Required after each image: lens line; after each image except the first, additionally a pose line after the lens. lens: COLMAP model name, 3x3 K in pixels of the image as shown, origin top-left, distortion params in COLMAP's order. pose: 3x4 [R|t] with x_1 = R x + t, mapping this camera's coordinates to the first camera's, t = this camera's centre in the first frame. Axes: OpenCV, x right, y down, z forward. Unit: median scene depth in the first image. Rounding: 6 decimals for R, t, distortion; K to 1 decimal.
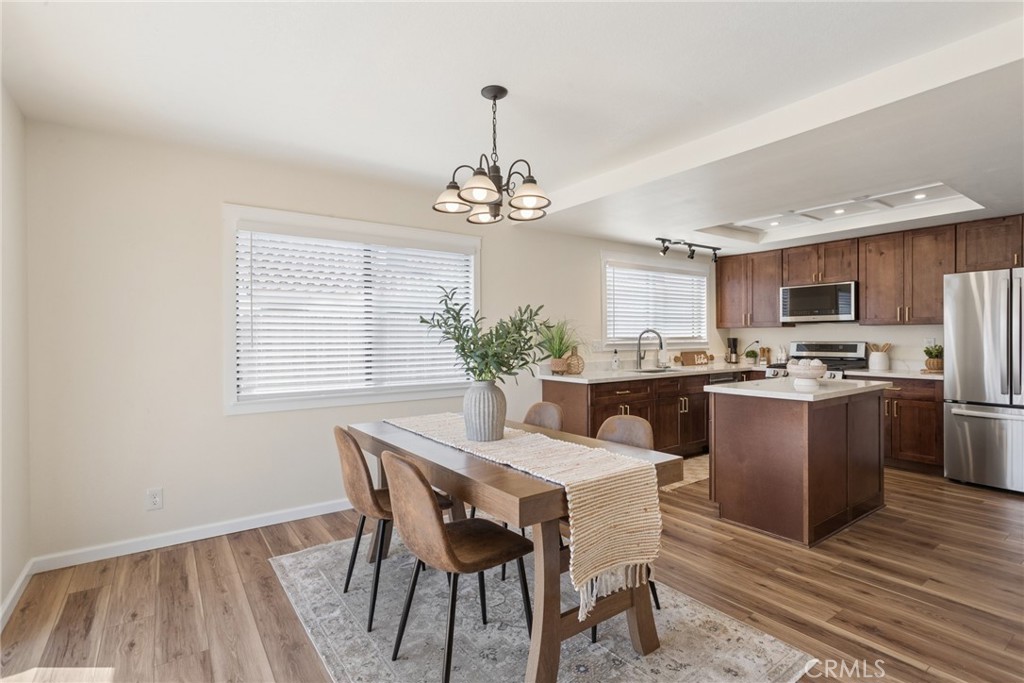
lens RADIAL K [[494.5, 0, 516.1], [0, 494.5, 338.0], [0, 0, 1]] dist [-0.009177, 0.006351]
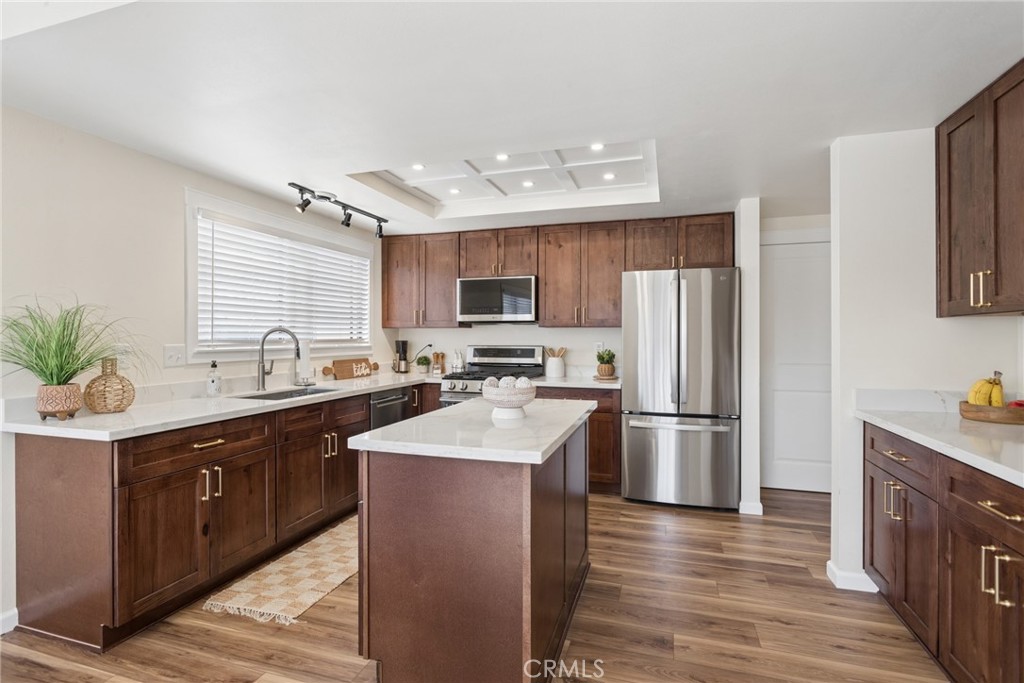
lens RADIAL K [[494.5, 0, 510.5], [0, 494.5, 334.4], [0, 0, 1]] dist [-0.009177, 0.006351]
pose [[0.807920, 0.008778, 0.589227, 0.140508], [-0.004209, 0.999950, -0.009126, -0.004171], [-0.589278, 0.004893, 0.807916, 0.320871]]
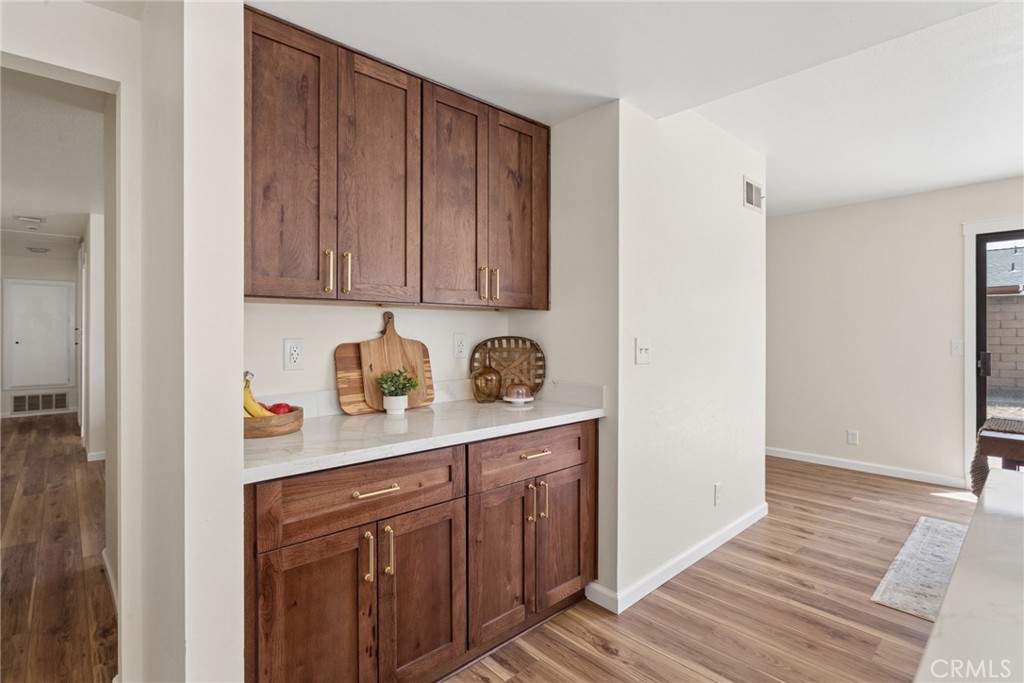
lens RADIAL K [[494.5, 0, 511.6], [0, 494.5, 330.3], [0, 0, 1]] dist [-0.009177, 0.006351]
pose [[-0.993228, 0.005321, -0.116061, 0.591219], [0.005671, 0.999980, -0.002688, -0.003579], [0.116045, -0.003328, -0.993238, 0.764159]]
